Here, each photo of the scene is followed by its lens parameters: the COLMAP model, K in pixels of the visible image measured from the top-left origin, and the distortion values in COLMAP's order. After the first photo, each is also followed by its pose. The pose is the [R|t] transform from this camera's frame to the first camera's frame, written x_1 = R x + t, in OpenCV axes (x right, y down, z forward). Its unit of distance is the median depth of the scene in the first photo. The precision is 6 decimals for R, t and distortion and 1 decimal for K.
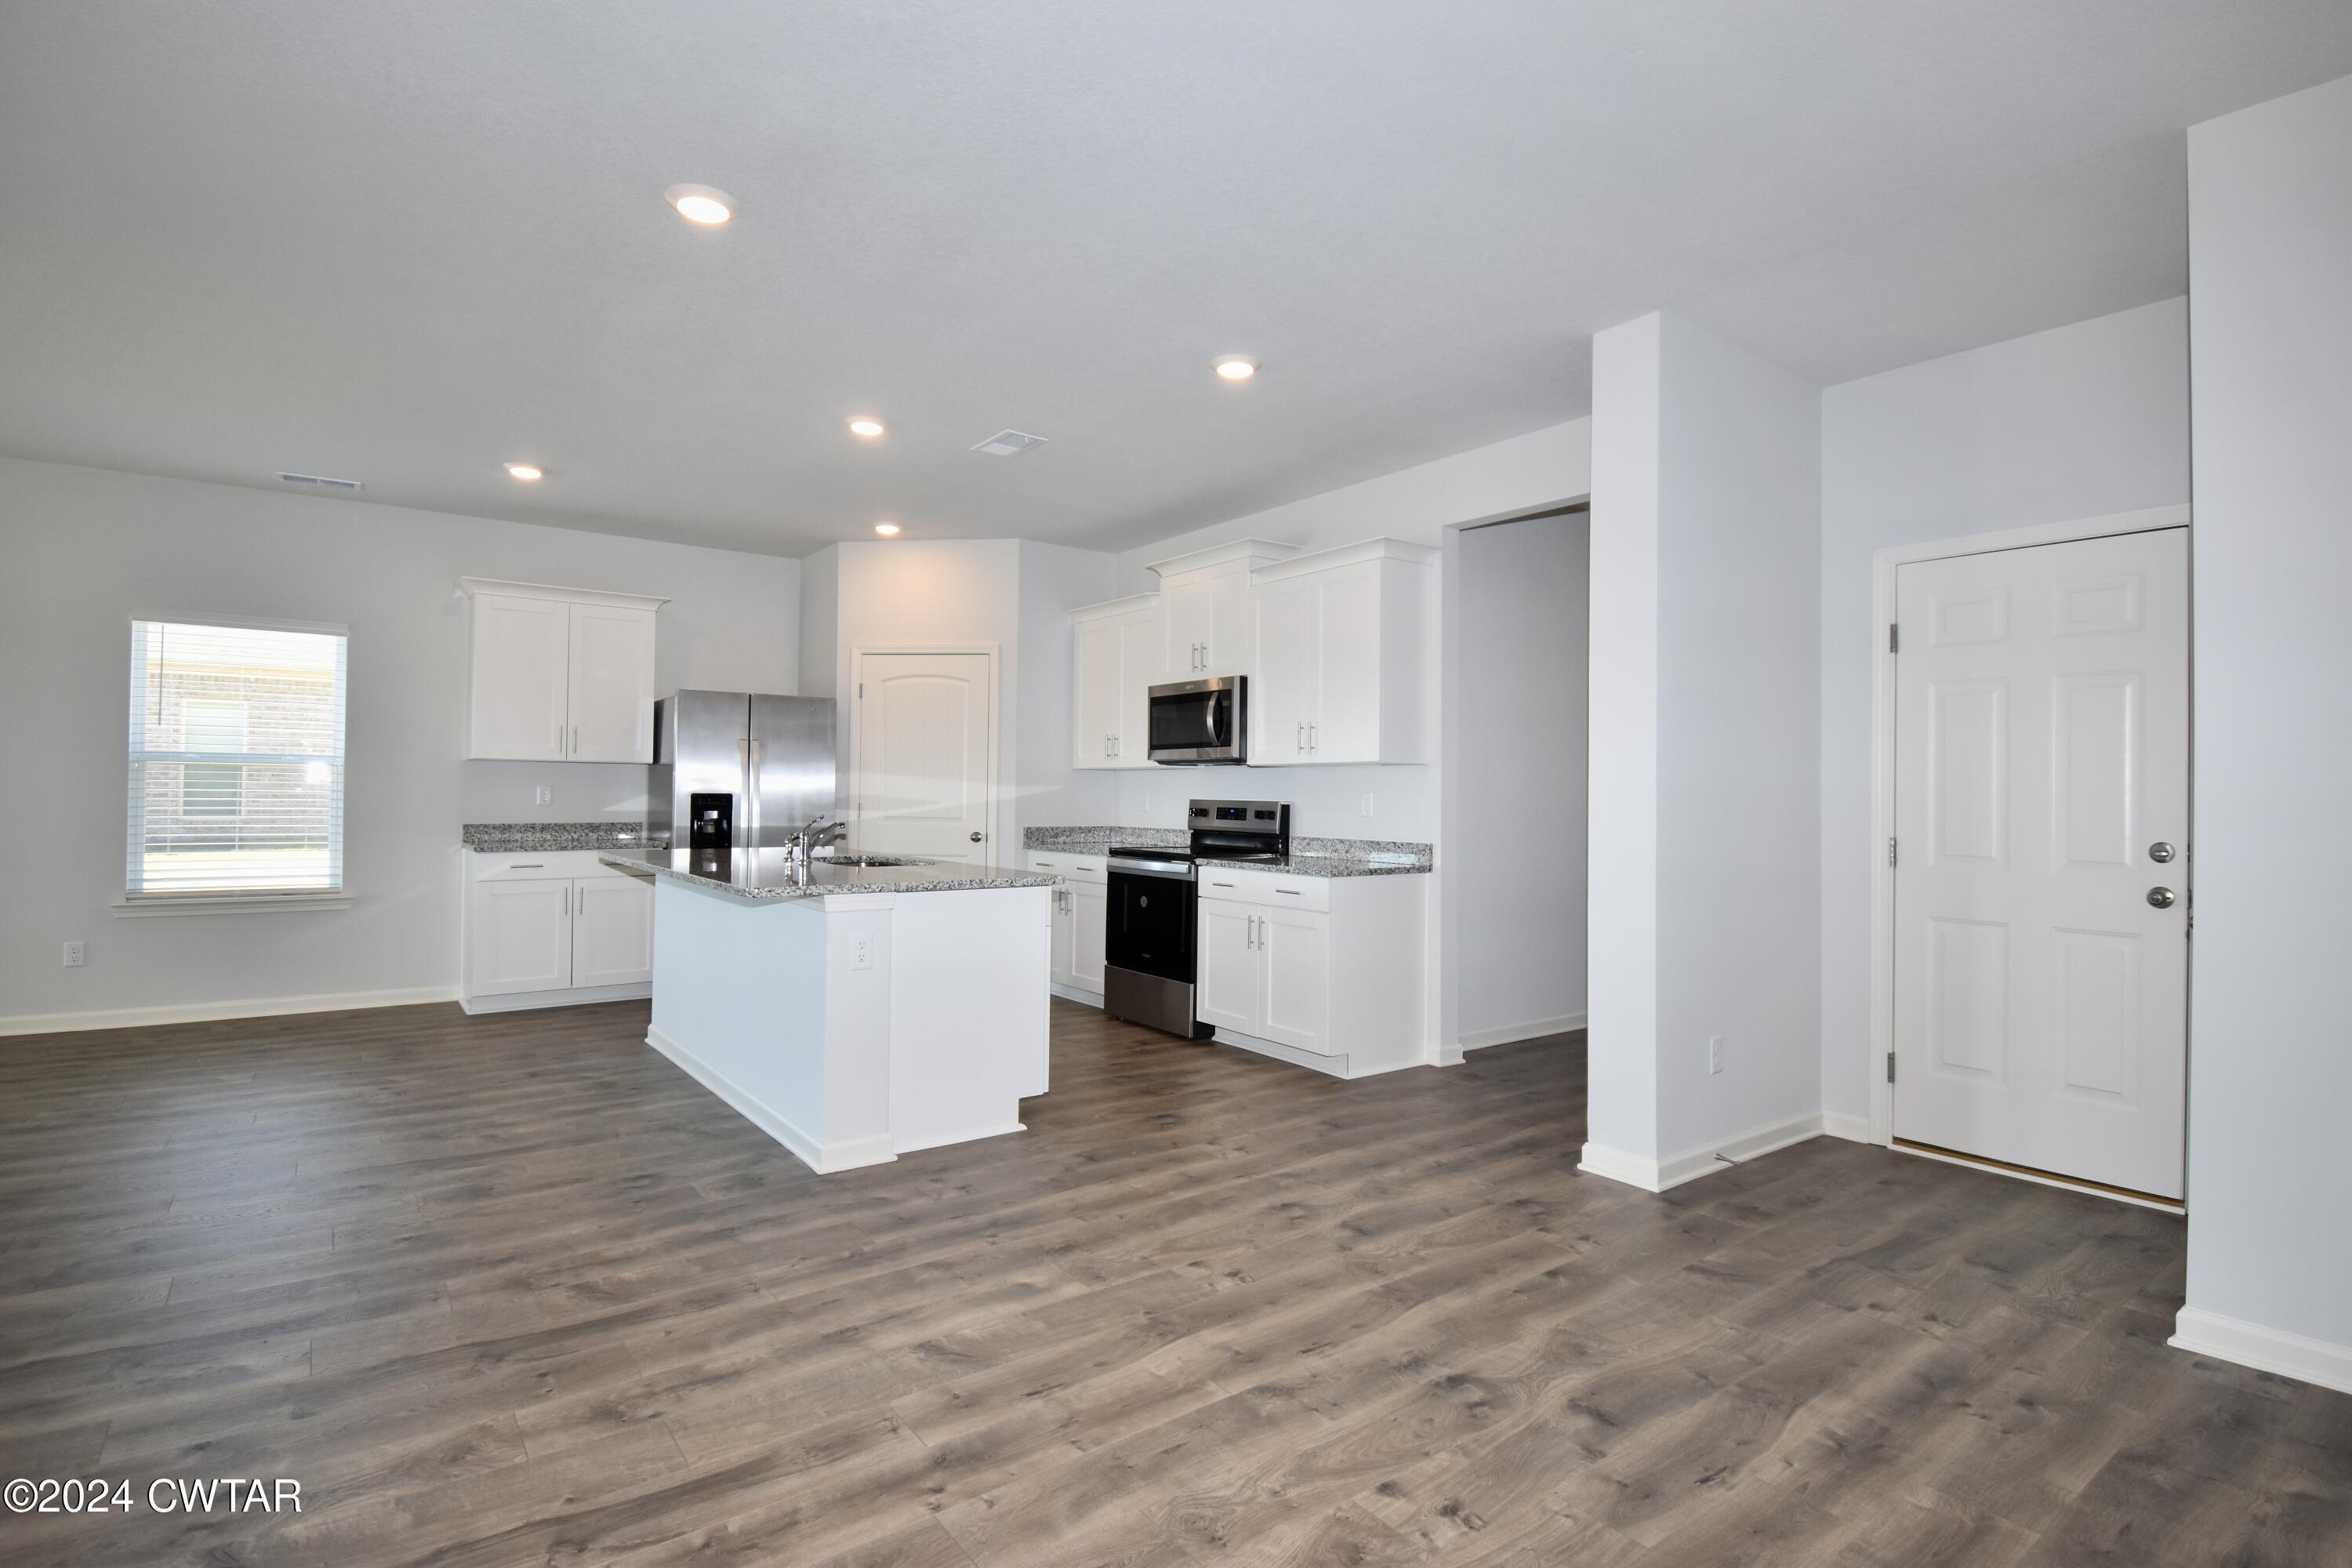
lens RADIAL K [[1130.6, 0, 1177.6], [0, 1130.6, 794.1], [0, 0, 1]] dist [-0.000543, -0.000038]
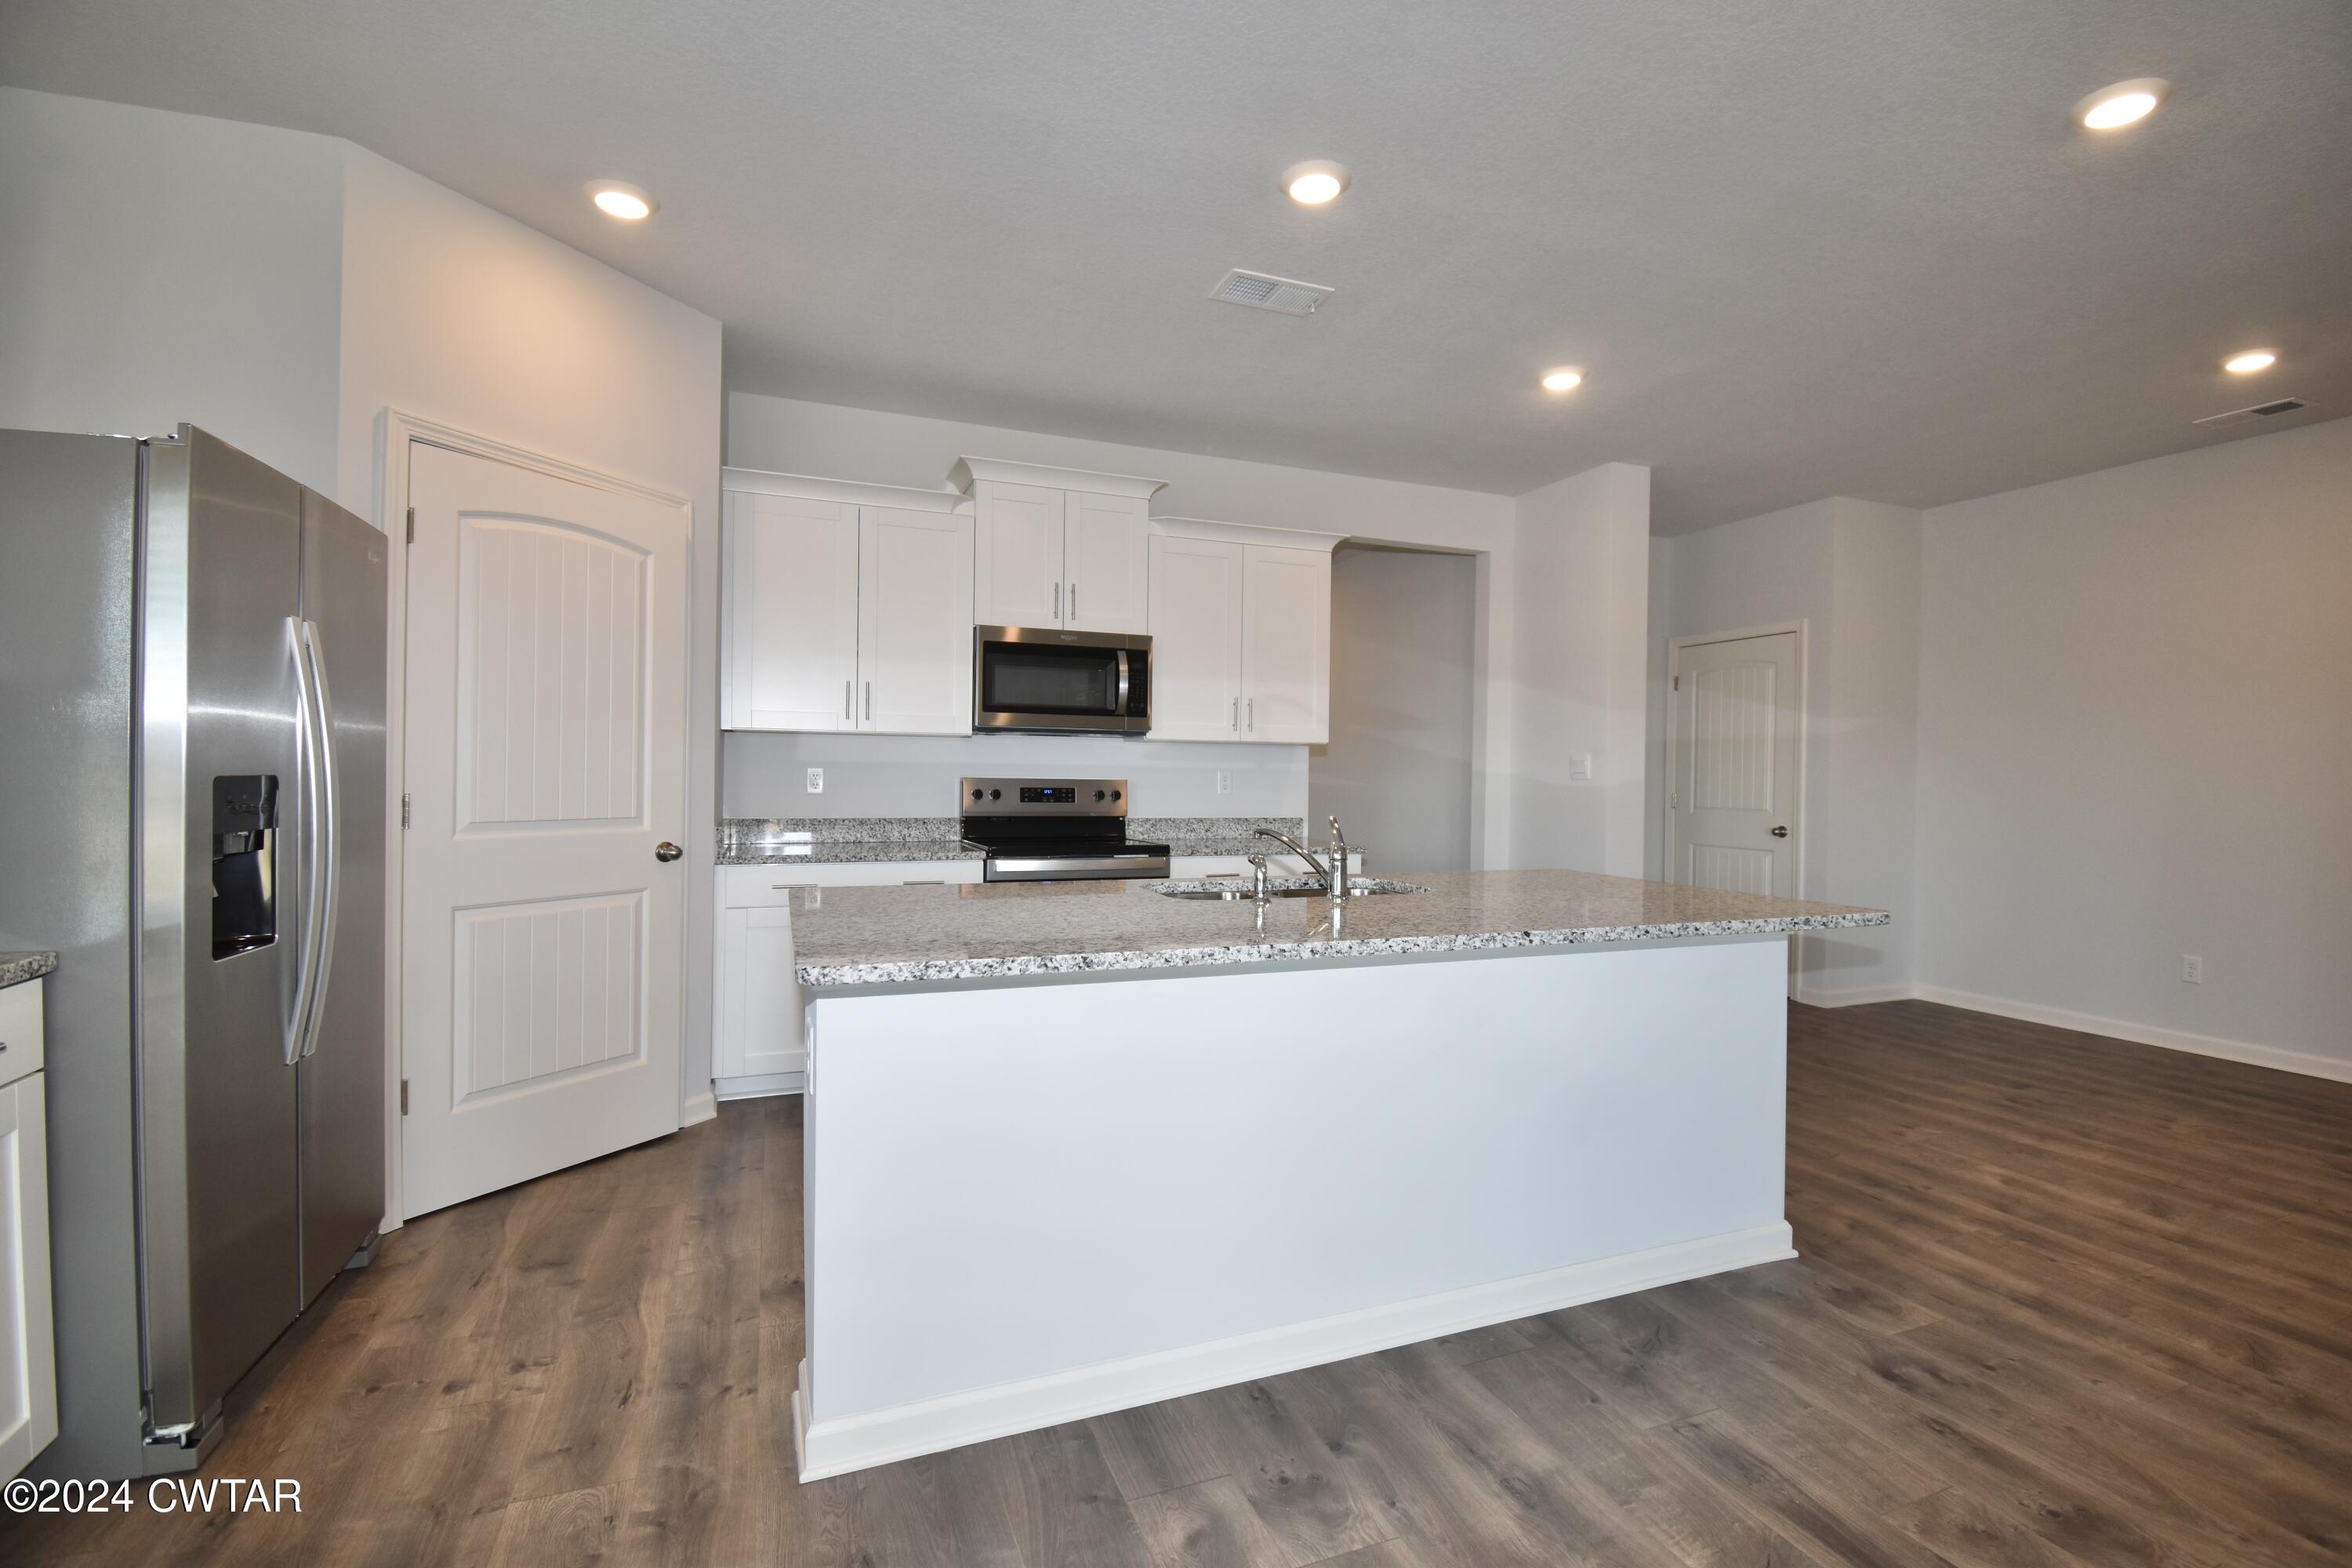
lens RADIAL K [[1047.1, 0, 1185.3], [0, 1047.1, 772.4], [0, 0, 1]] dist [-0.002358, -0.010478]
pose [[0.265744, -0.006572, 0.964021, -0.722498], [-0.013210, 0.999858, 0.010458, -0.008960], [-0.963953, -0.015514, 0.265619, 0.769330]]
